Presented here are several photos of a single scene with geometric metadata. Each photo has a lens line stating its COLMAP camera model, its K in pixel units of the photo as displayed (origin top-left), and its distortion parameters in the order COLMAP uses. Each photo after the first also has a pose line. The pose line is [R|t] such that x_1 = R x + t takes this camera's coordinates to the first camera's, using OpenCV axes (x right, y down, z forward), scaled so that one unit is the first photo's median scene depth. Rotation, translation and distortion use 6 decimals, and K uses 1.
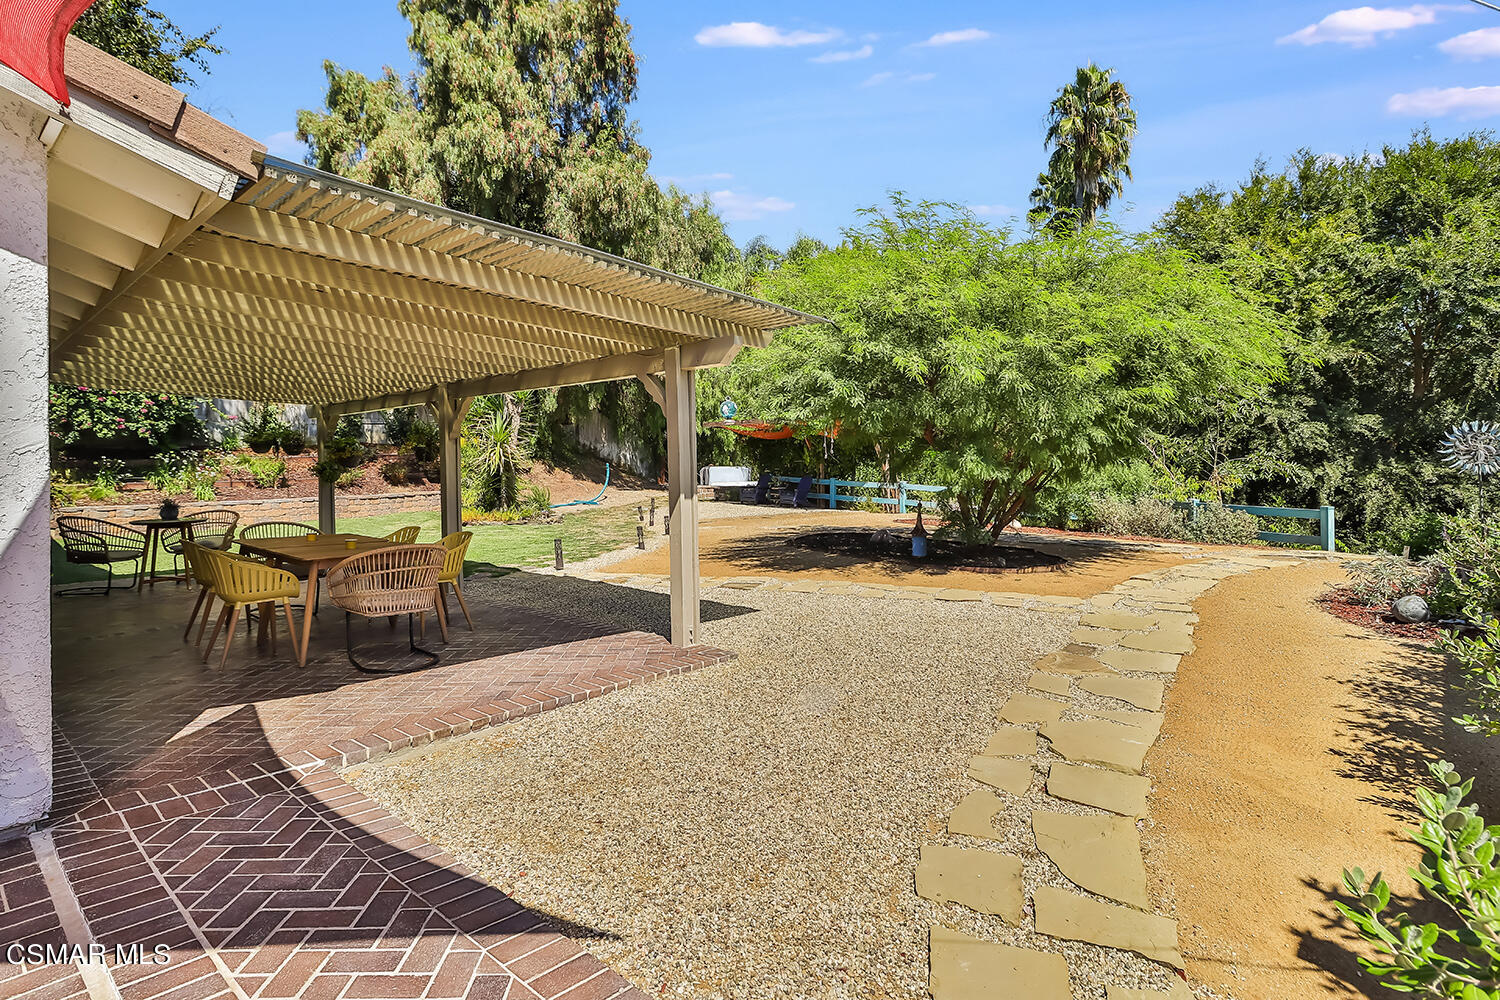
lens RADIAL K [[790.1, 0, 747.4], [0, 790.1, 452.2], [0, 0, 1]] dist [0.002252, 0.001359]
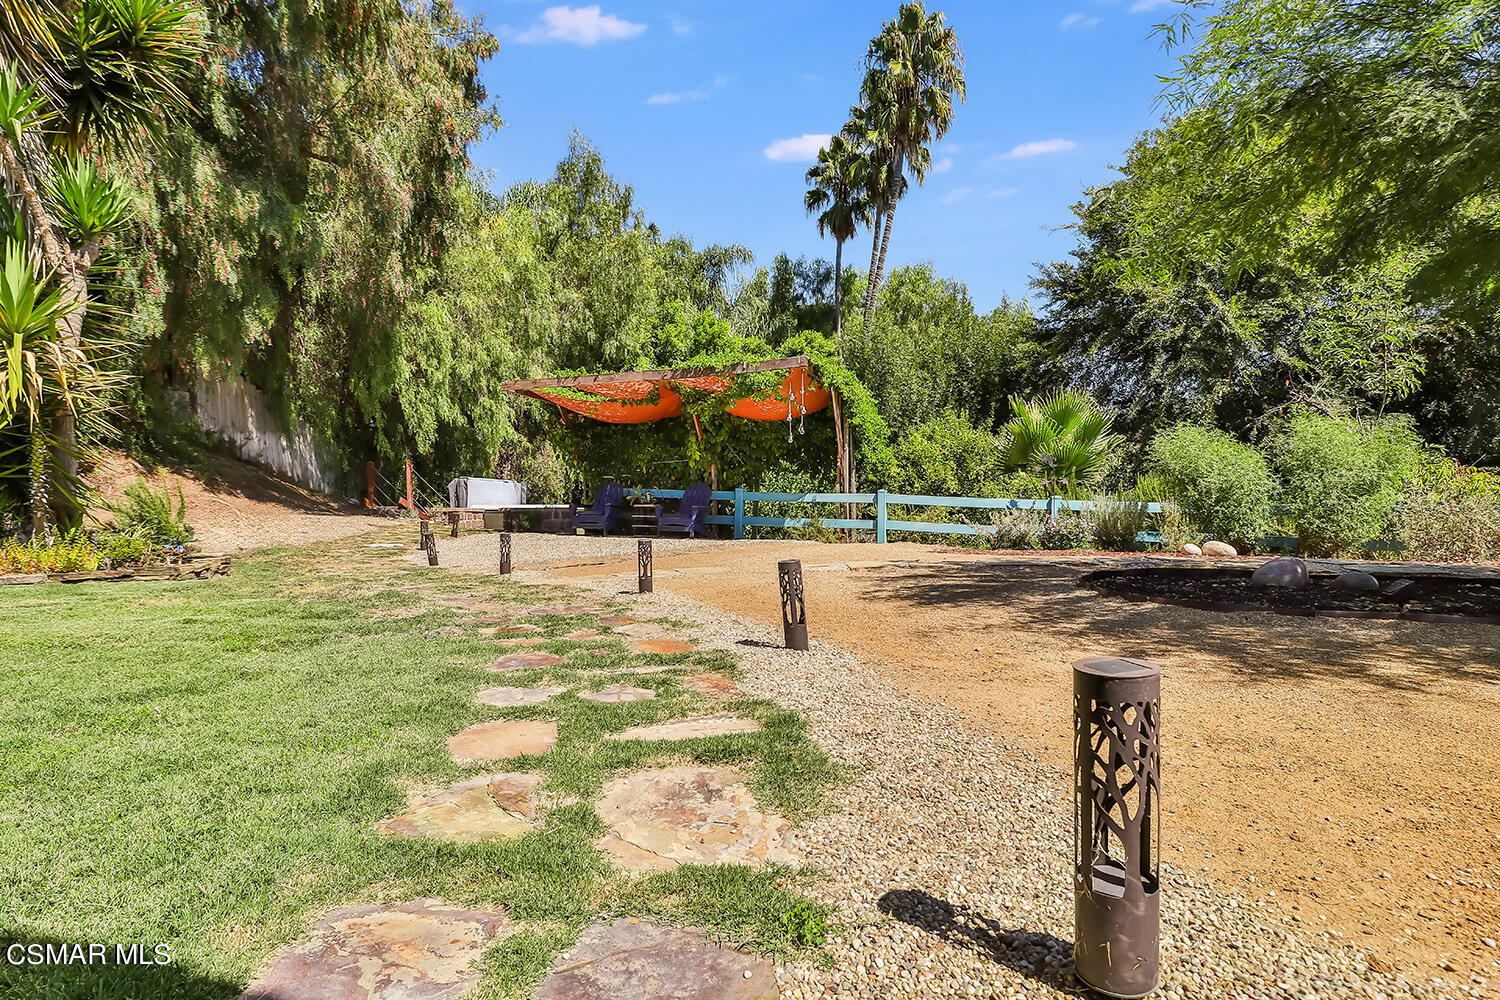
lens RADIAL K [[806.2, 0, 750.6], [0, 806.2, 556.2], [0, 0, 1]] dist [-0.000034, -0.000063]
pose [[0.898531, -0.020423, 0.438434, -0.190881], [-0.009596, 0.997764, 0.066144, 0.055233], [-0.438805, -0.063639, 0.896326, 0.564239]]
